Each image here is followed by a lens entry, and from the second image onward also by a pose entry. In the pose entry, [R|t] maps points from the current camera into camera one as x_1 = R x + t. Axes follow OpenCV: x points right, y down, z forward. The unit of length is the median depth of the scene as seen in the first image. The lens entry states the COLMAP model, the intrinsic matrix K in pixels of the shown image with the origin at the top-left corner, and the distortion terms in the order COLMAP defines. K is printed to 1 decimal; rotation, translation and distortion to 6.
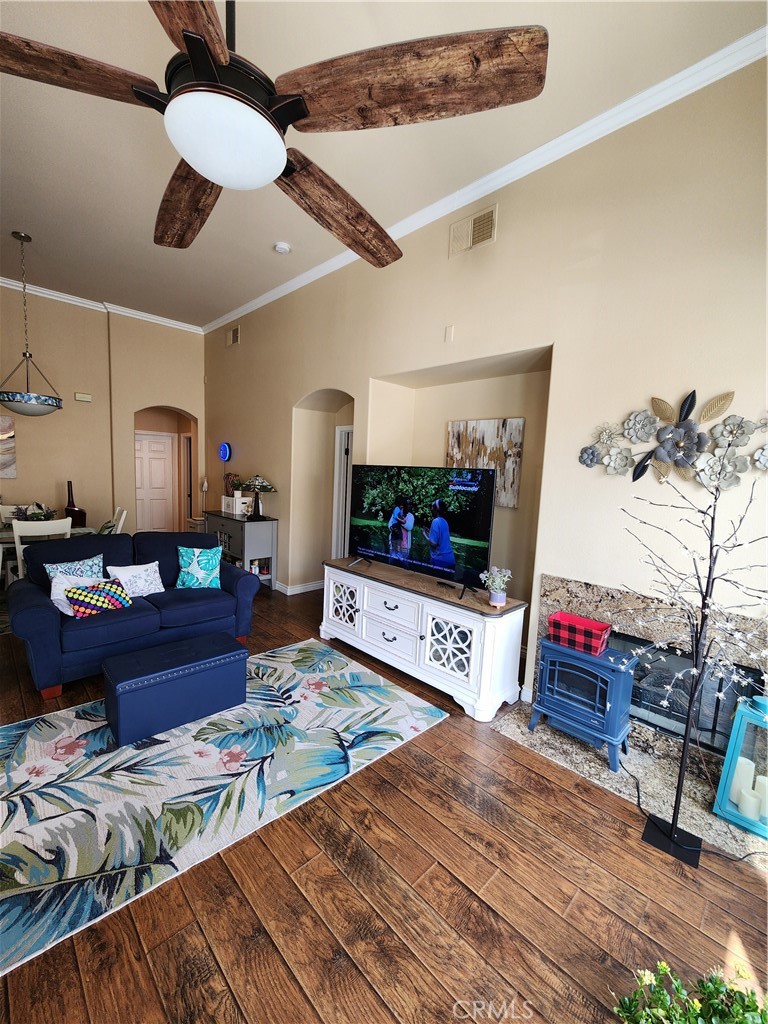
lens RADIAL K [[419.0, 0, 374.7], [0, 419.0, 515.7], [0, 0, 1]] dist [-0.000101, -0.000741]
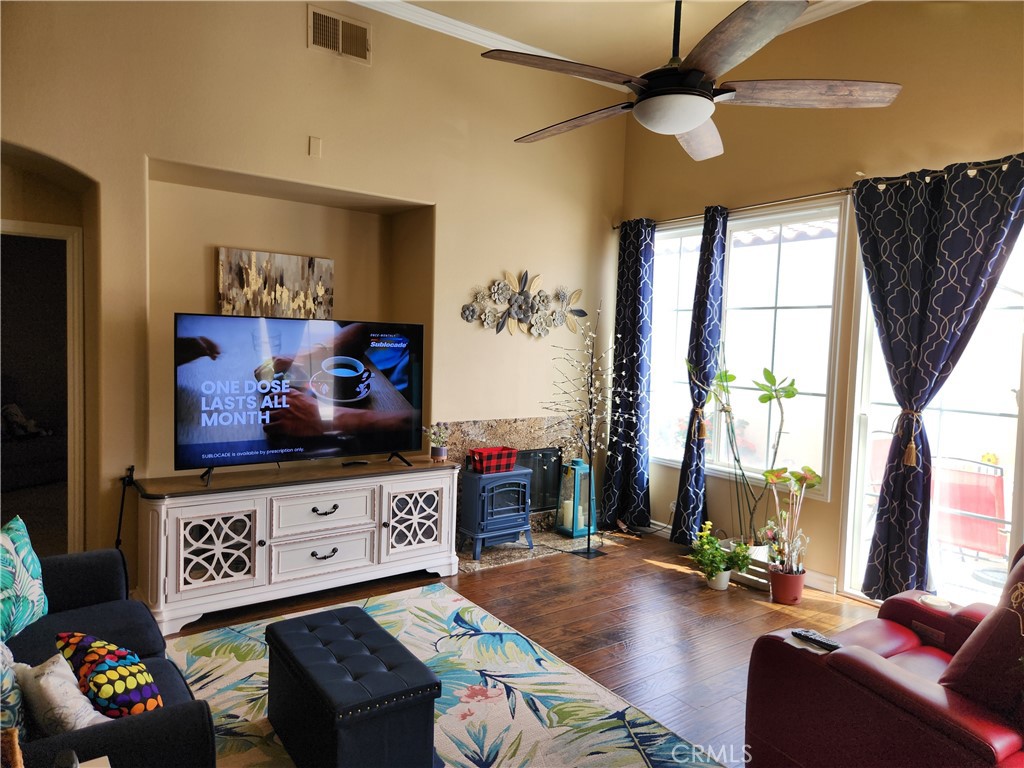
lens RADIAL K [[703.8, 0, 512.0], [0, 703.8, 384.0], [0, 0, 1]] dist [0.058568, -0.002238]
pose [[0.130770, -0.101796, 0.986173, -1.322254], [0.082156, 0.992406, 0.091545, -0.106249], [-0.988003, 0.069049, 0.138141, 0.579864]]
